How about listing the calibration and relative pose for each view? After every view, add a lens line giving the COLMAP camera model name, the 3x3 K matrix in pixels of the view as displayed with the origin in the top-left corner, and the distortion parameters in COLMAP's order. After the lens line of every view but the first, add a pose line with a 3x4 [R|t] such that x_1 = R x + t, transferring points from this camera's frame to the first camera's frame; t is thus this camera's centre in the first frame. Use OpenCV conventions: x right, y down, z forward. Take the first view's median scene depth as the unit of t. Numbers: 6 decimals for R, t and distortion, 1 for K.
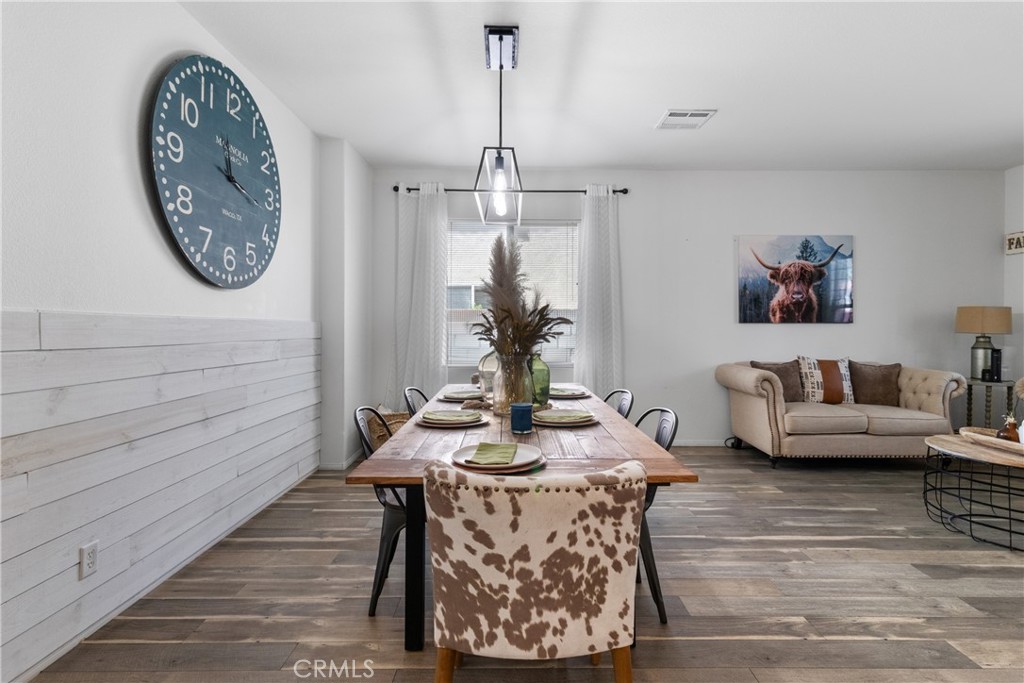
lens RADIAL K [[499.3, 0, 516.9], [0, 499.3, 327.5], [0, 0, 1]] dist [0.008636, -0.000830]
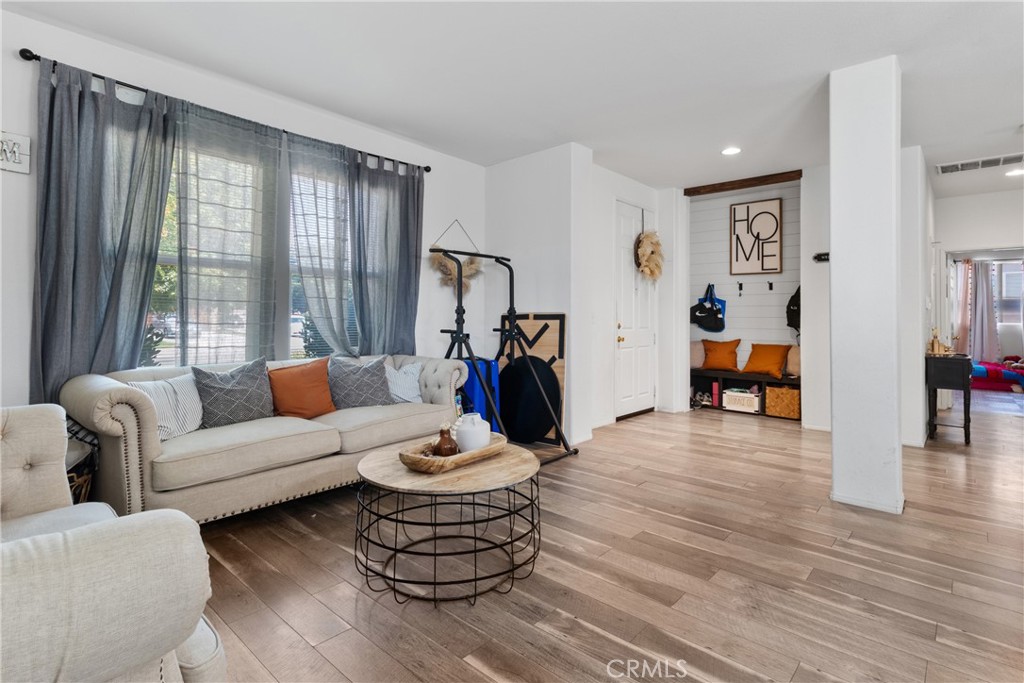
lens RADIAL K [[499.3, 0, 521.9], [0, 499.3, 309.5], [0, 0, 1]] dist [0.008636, -0.000830]
pose [[-0.741923, 0.003992, 0.670473, 0.255126], [-0.005543, 0.999912, -0.012087, 0.006828], [-0.670462, -0.012684, -0.741835, 1.057178]]
